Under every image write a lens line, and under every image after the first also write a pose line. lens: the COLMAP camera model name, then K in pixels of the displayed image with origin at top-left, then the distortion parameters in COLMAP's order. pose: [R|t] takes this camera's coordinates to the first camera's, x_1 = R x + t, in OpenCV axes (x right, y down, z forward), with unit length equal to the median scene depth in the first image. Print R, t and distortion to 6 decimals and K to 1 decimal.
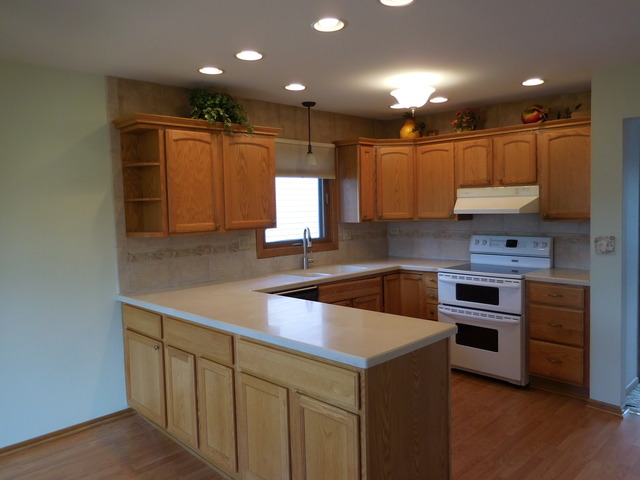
lens RADIAL K [[488.6, 0, 319.1], [0, 488.6, 235.7], [0, 0, 1]] dist [-0.000651, 0.000434]
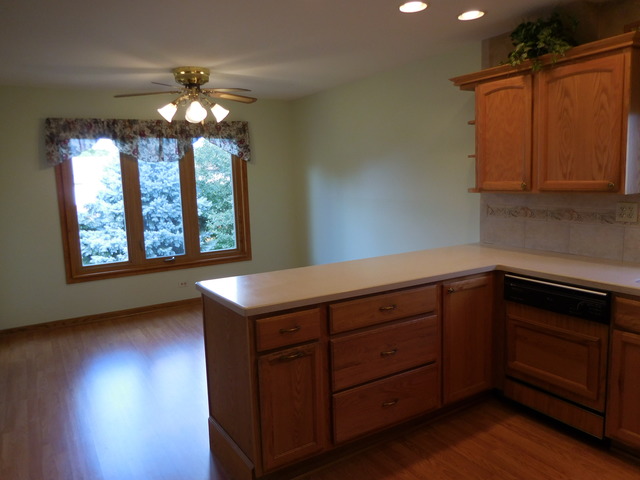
lens RADIAL K [[488.6, 0, 319.1], [0, 488.6, 235.7], [0, 0, 1]] dist [-0.000651, 0.000434]
pose [[-0.215496, 0.152386, -0.964541, 0.733432], [-0.024639, 0.986586, 0.161374, -0.064875], [0.976194, 0.058540, -0.208851, 0.868813]]
